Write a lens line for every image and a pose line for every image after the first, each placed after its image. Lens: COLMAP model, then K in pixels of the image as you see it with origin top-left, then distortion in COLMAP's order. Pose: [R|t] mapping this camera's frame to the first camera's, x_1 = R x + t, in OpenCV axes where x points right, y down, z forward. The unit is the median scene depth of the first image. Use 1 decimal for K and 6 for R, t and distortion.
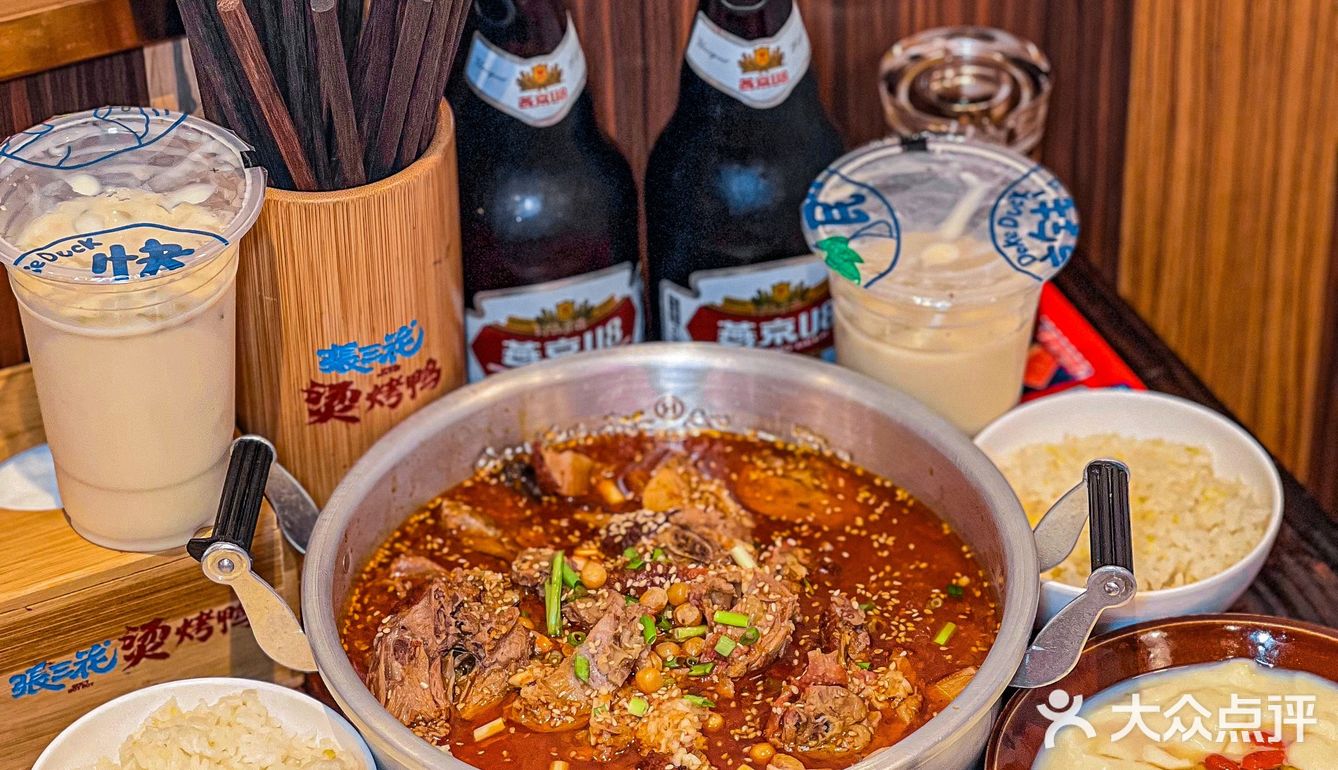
lens RADIAL K [[4345.0, 0, 669.0], [0, 4345.0, 385.0], [0, 0, 1]] dist [-0.616931, 19.941198]
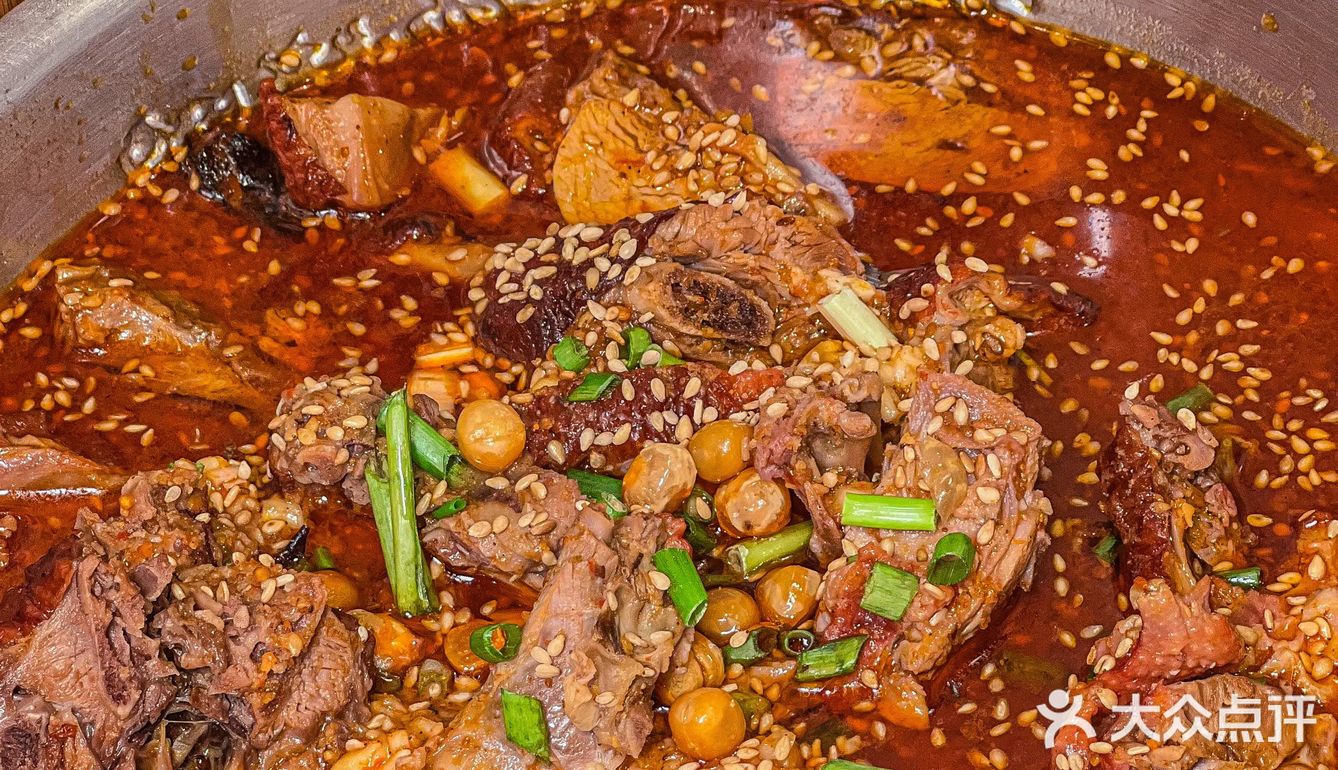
lens RADIAL K [[4345.0, 0, 669.0], [0, 4345.0, 385.0], [0, 0, 1]] dist [-0.616931, 19.941198]
pose [[0.983736, -0.150856, 0.097503, -0.038157], [0.133953, 0.977770, 0.161312, -0.019355], [-0.119670, -0.145627, 0.982075, 0.622089]]
